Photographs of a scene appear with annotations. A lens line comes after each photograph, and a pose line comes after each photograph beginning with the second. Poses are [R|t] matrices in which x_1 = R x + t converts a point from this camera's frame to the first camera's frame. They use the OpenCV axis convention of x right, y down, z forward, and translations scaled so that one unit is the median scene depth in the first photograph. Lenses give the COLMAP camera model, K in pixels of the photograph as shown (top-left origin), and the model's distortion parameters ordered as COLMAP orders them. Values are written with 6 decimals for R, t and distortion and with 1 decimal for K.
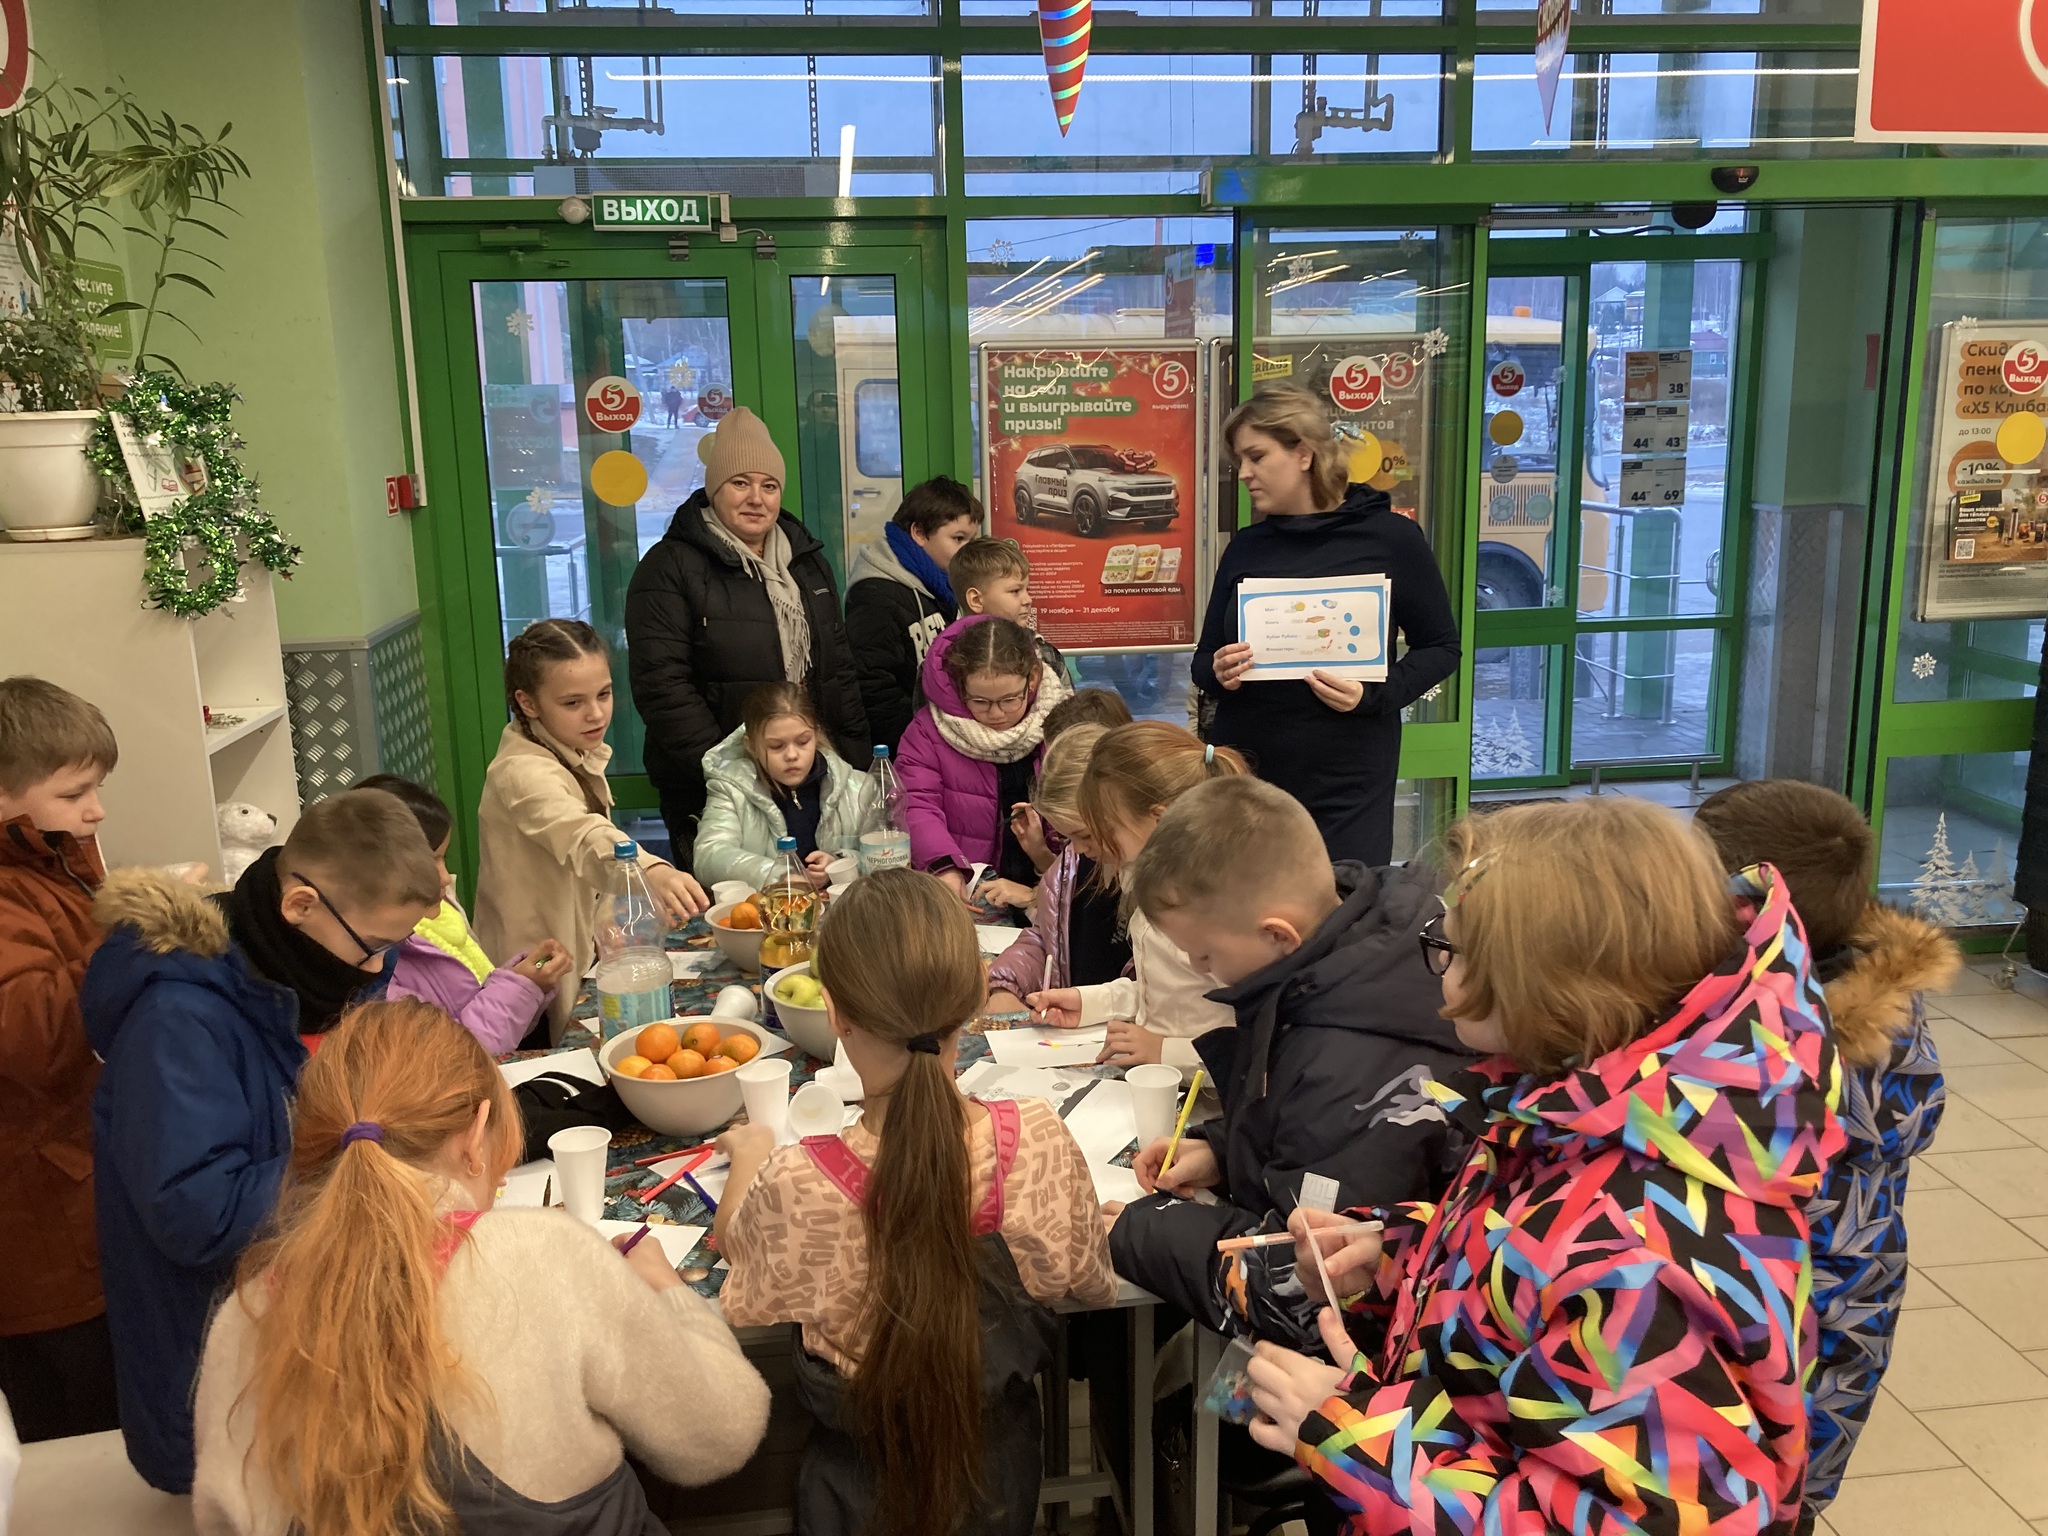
lens RADIAL K [[1692.4, 0, 1018.4], [0, 1692.4, 762.5], [0, 0, 1]] dist [0.032148, -0.024897]
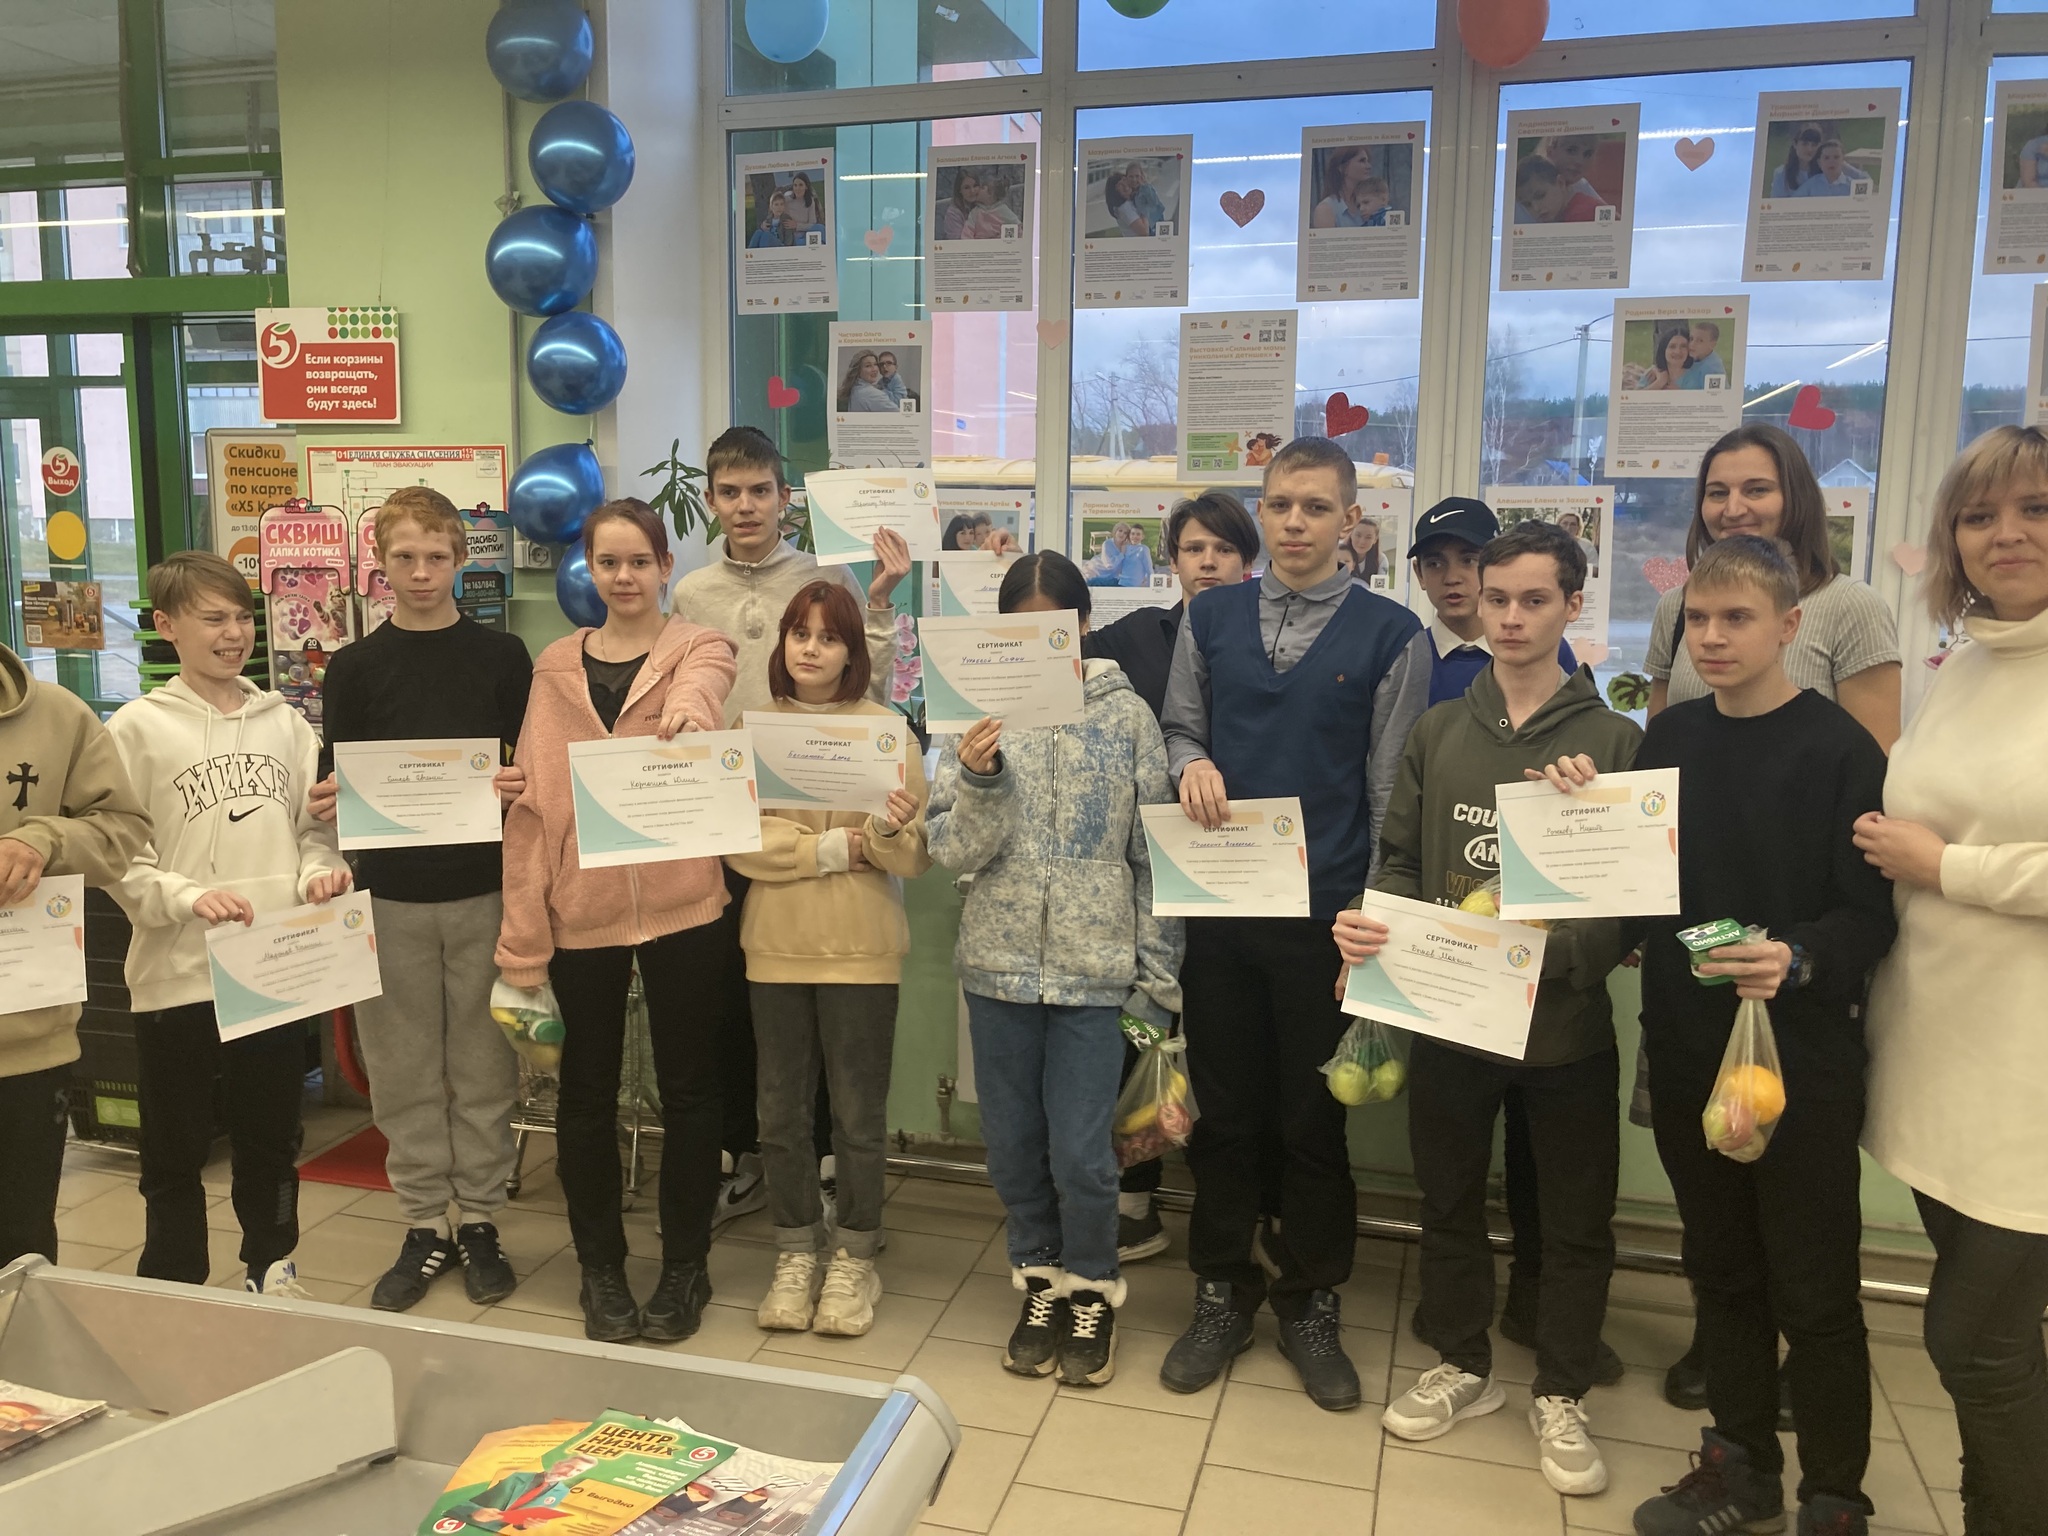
lens RADIAL K [[1692.4, 0, 1018.4], [0, 1692.4, 762.5], [0, 0, 1]] dist [0.032148, -0.024897]
pose [[0.918993, 0.079137, -0.386251, 1.420747], [-0.094652, 0.995283, -0.021283, -0.073850], [0.382745, 0.056119, 0.922148, 0.225920]]
